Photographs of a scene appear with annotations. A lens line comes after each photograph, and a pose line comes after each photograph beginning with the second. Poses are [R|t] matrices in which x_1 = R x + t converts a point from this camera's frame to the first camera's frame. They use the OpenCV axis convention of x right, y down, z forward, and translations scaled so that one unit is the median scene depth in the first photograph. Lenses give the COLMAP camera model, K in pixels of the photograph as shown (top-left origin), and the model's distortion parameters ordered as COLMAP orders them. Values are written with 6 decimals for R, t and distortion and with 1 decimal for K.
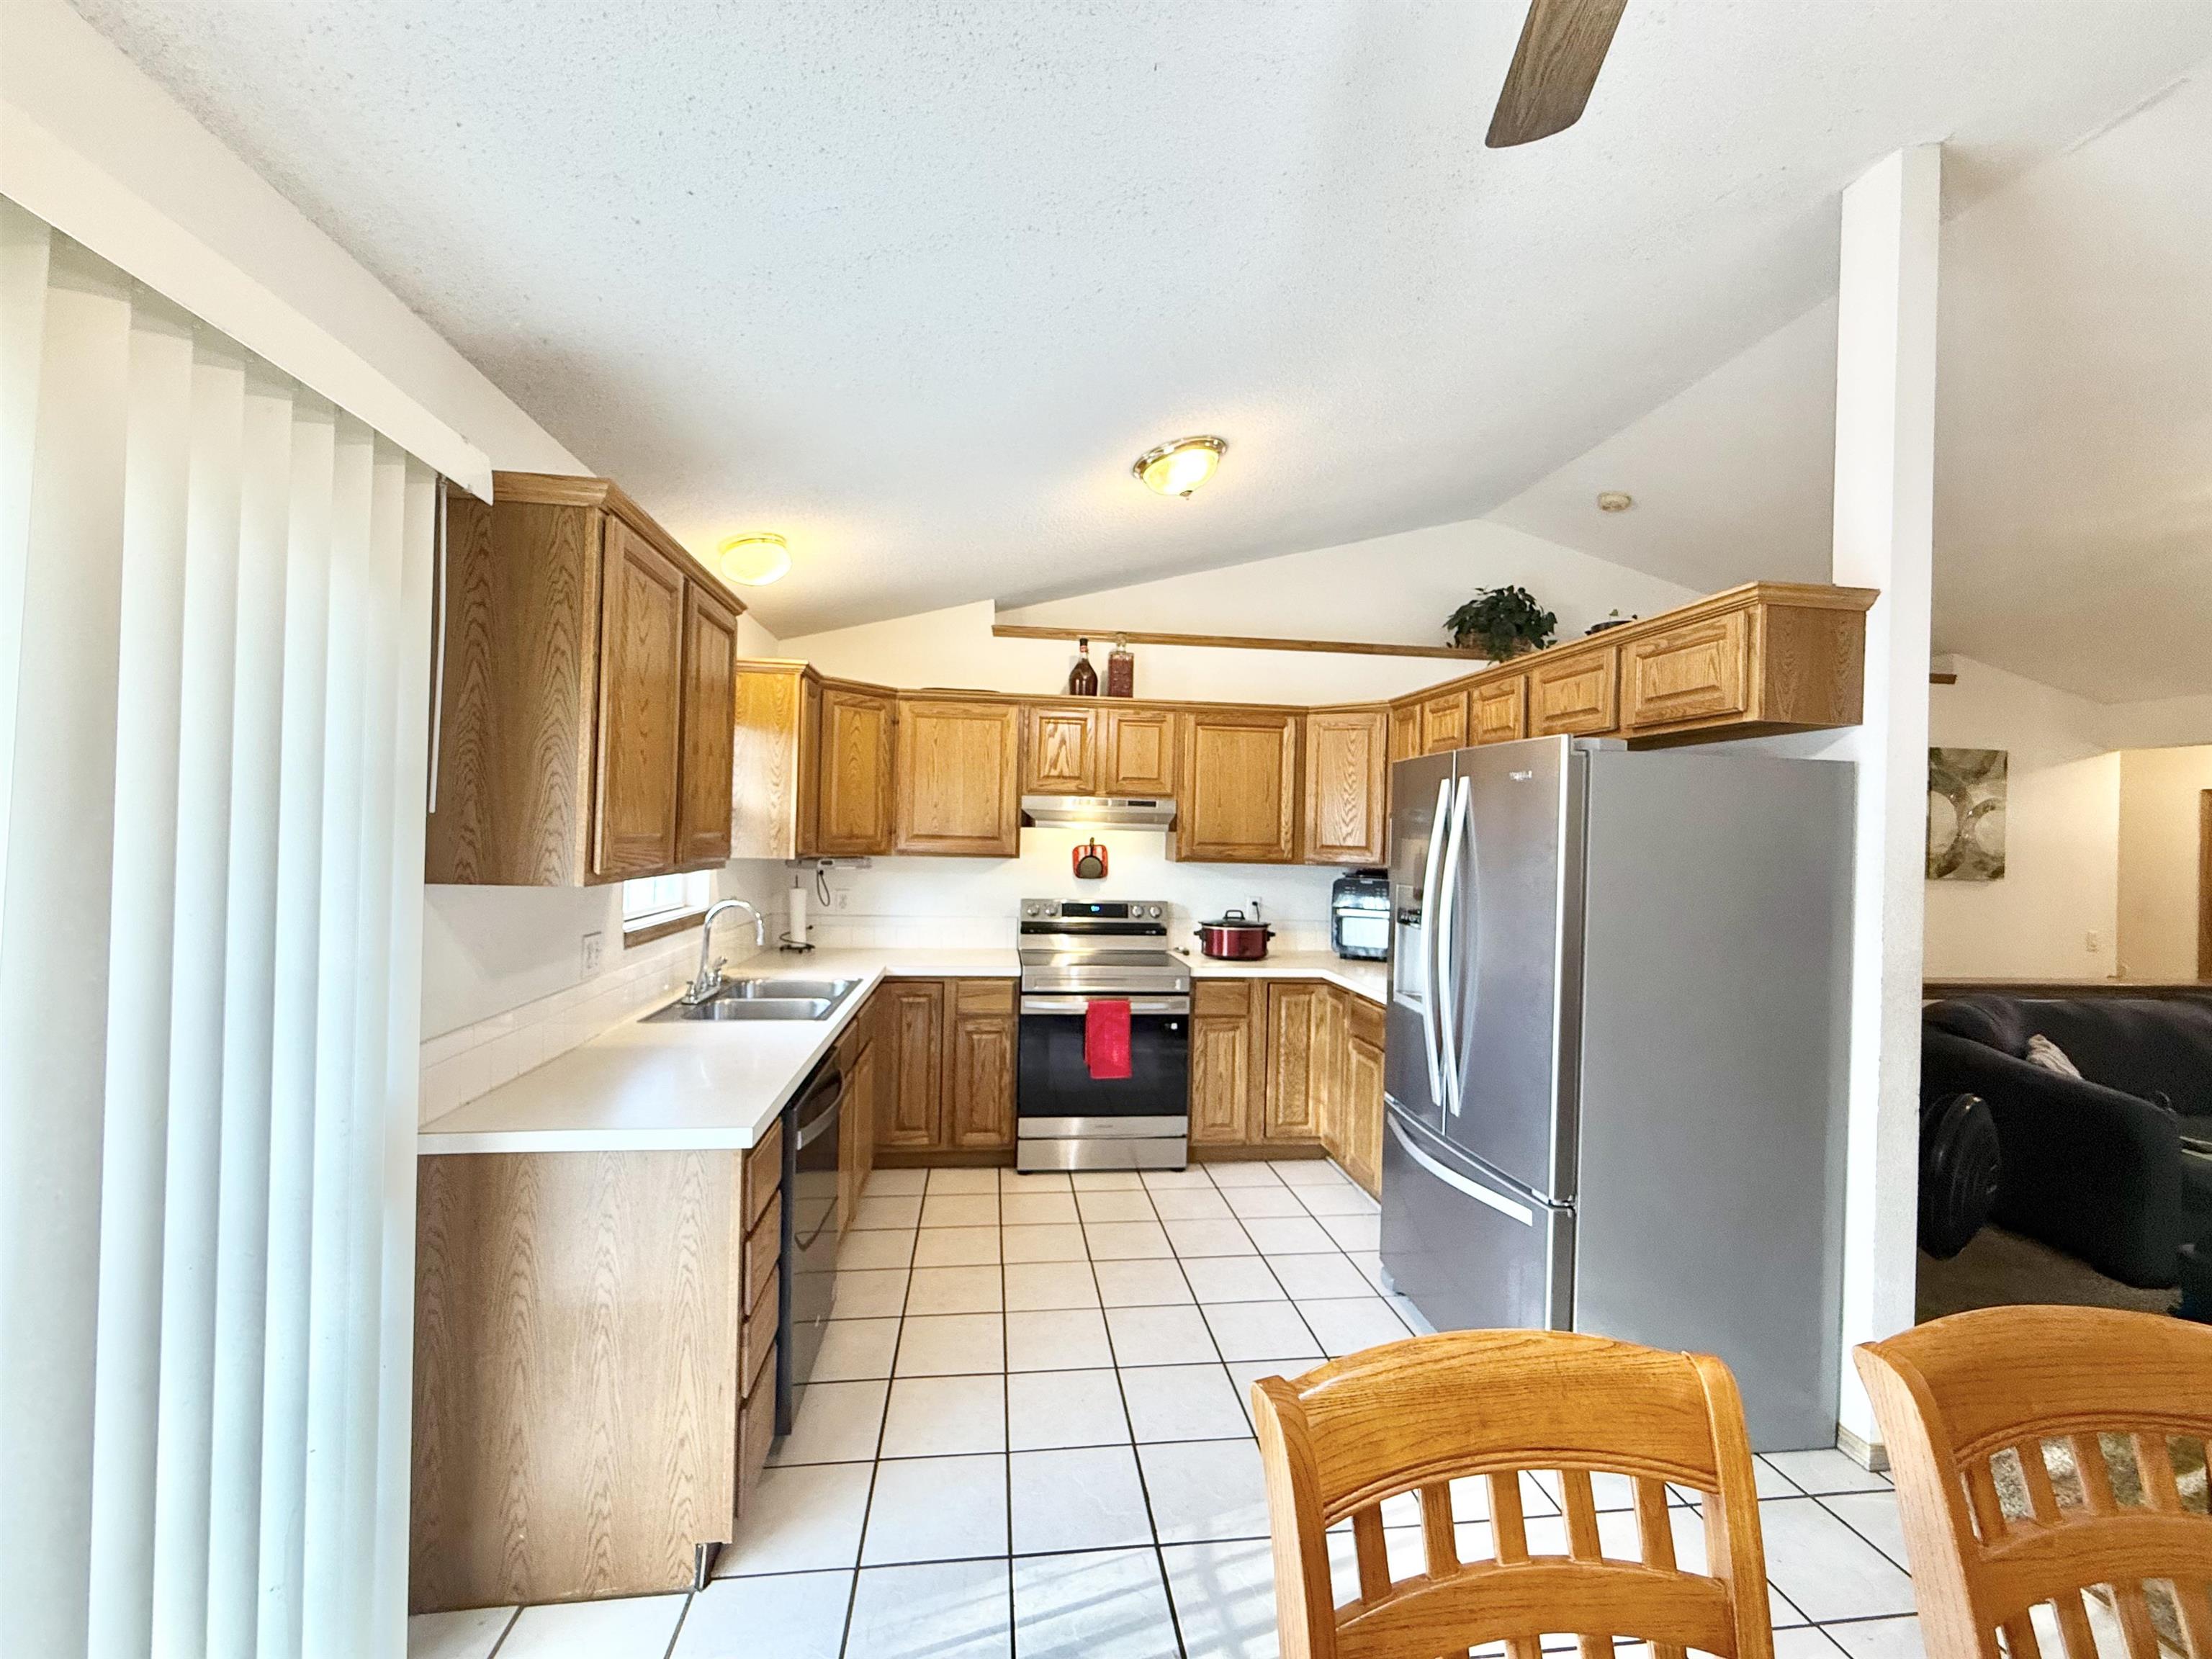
lens RADIAL K [[884.2, 0, 1099.4], [0, 884.2, 831.9], [0, 0, 1]] dist [-0.000617, 0.000330]
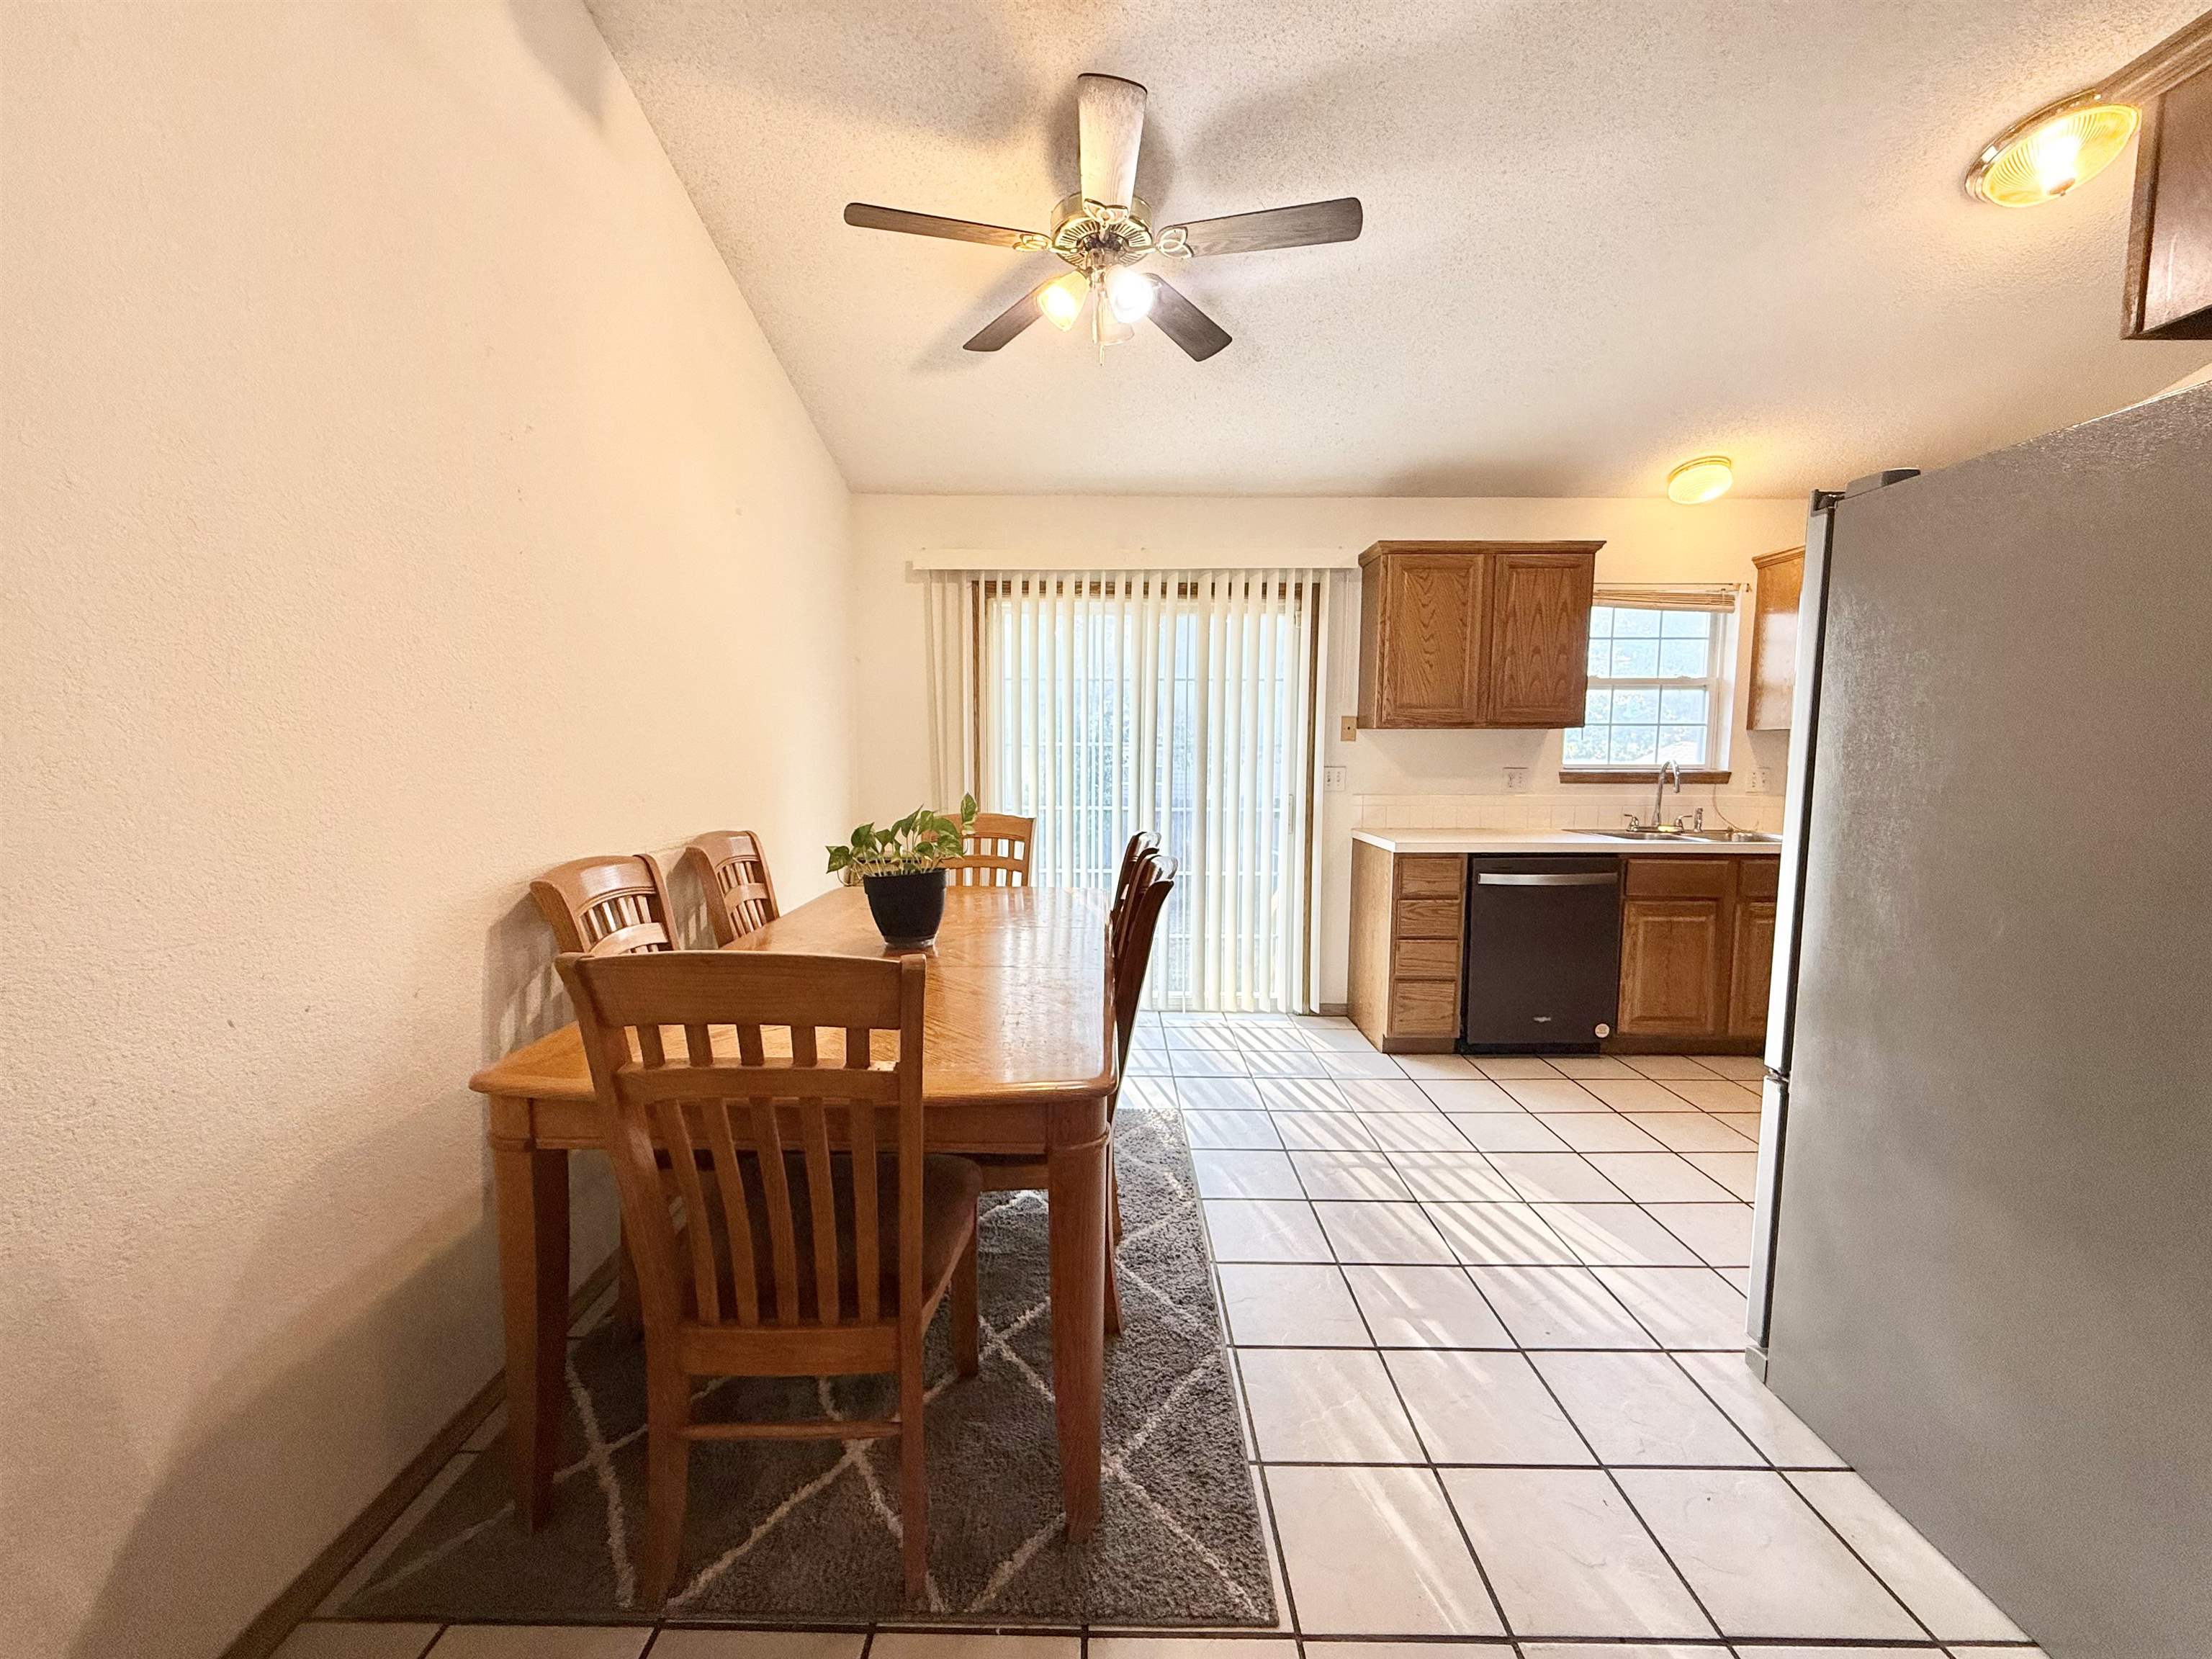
lens RADIAL K [[884.2, 0, 1099.4], [0, 884.2, 831.9], [0, 0, 1]] dist [-0.000617, 0.000330]
pose [[-0.117651, 0.069715, -0.990605, 0.718819], [-0.000485, 0.997529, 0.070260, 0.069246], [0.993055, 0.008747, -0.117326, 0.234905]]
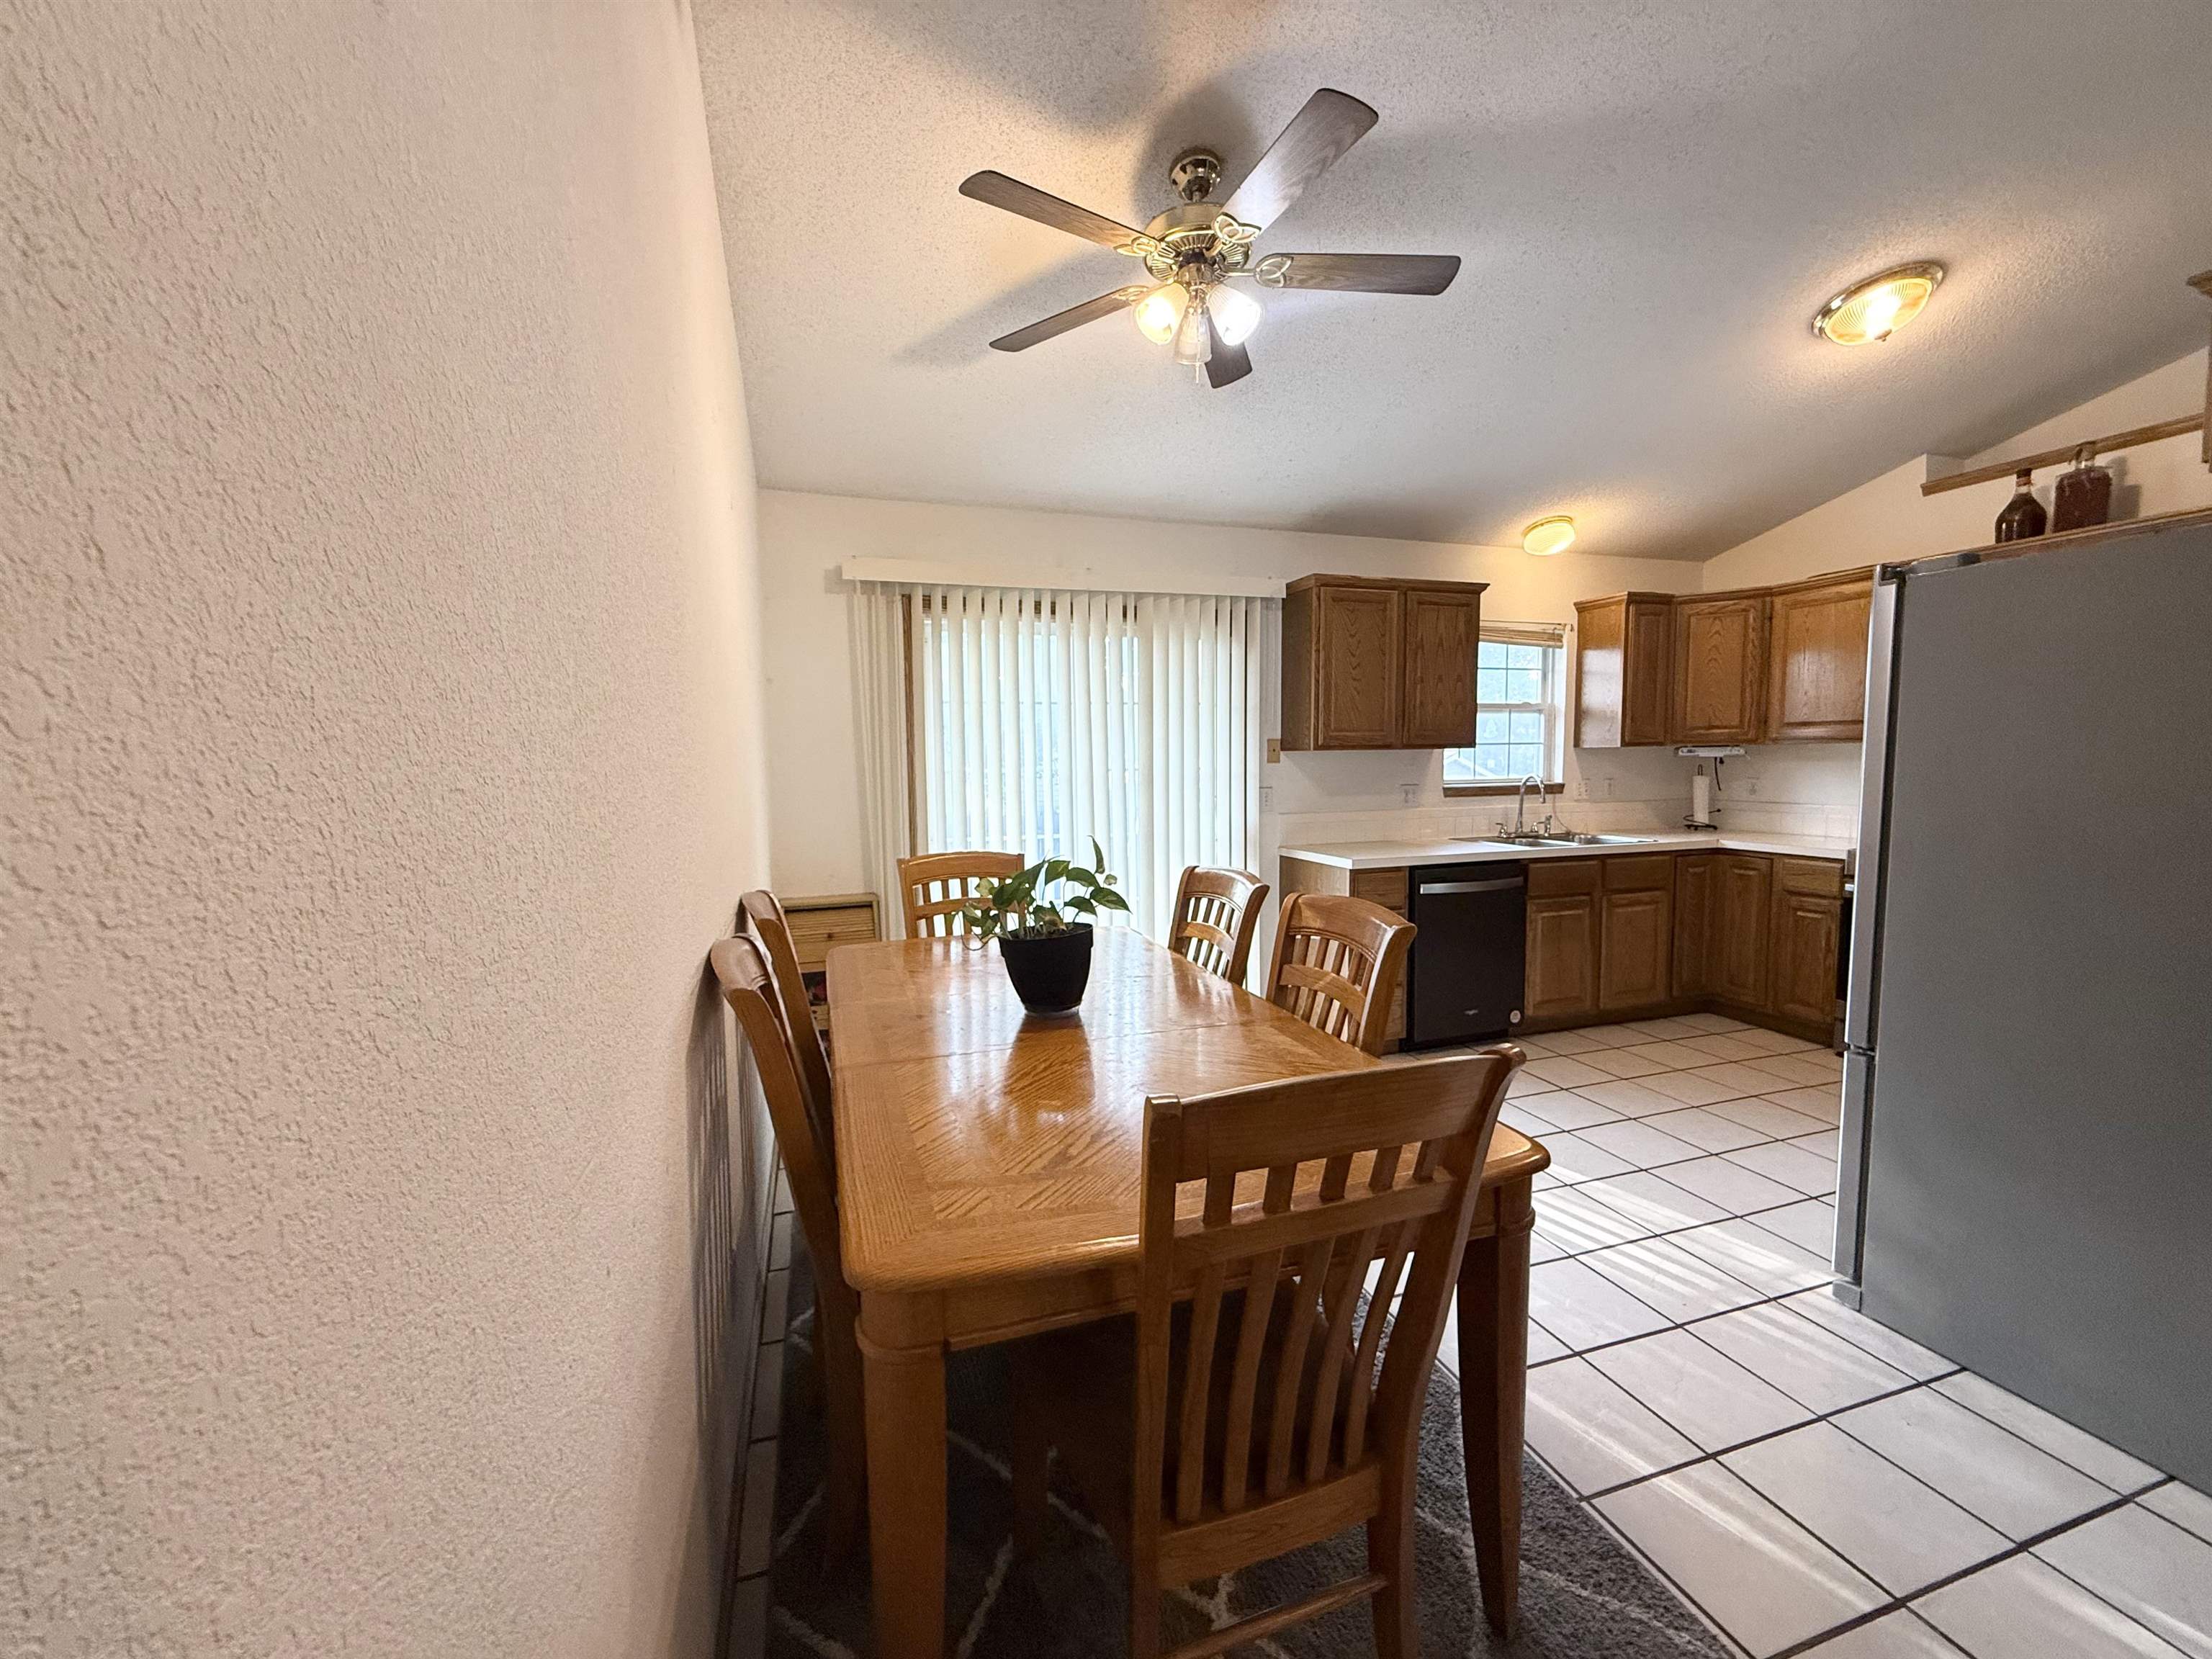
lens RADIAL K [[884.2, 0, 1099.4], [0, 884.2, 831.9], [0, 0, 1]] dist [-0.000617, 0.000330]
pose [[0.199207, 0.054772, -0.978426, 0.669550], [0.023660, 0.997877, 0.060678, 0.049737], [0.979672, -0.035237, 0.197488, -0.014175]]
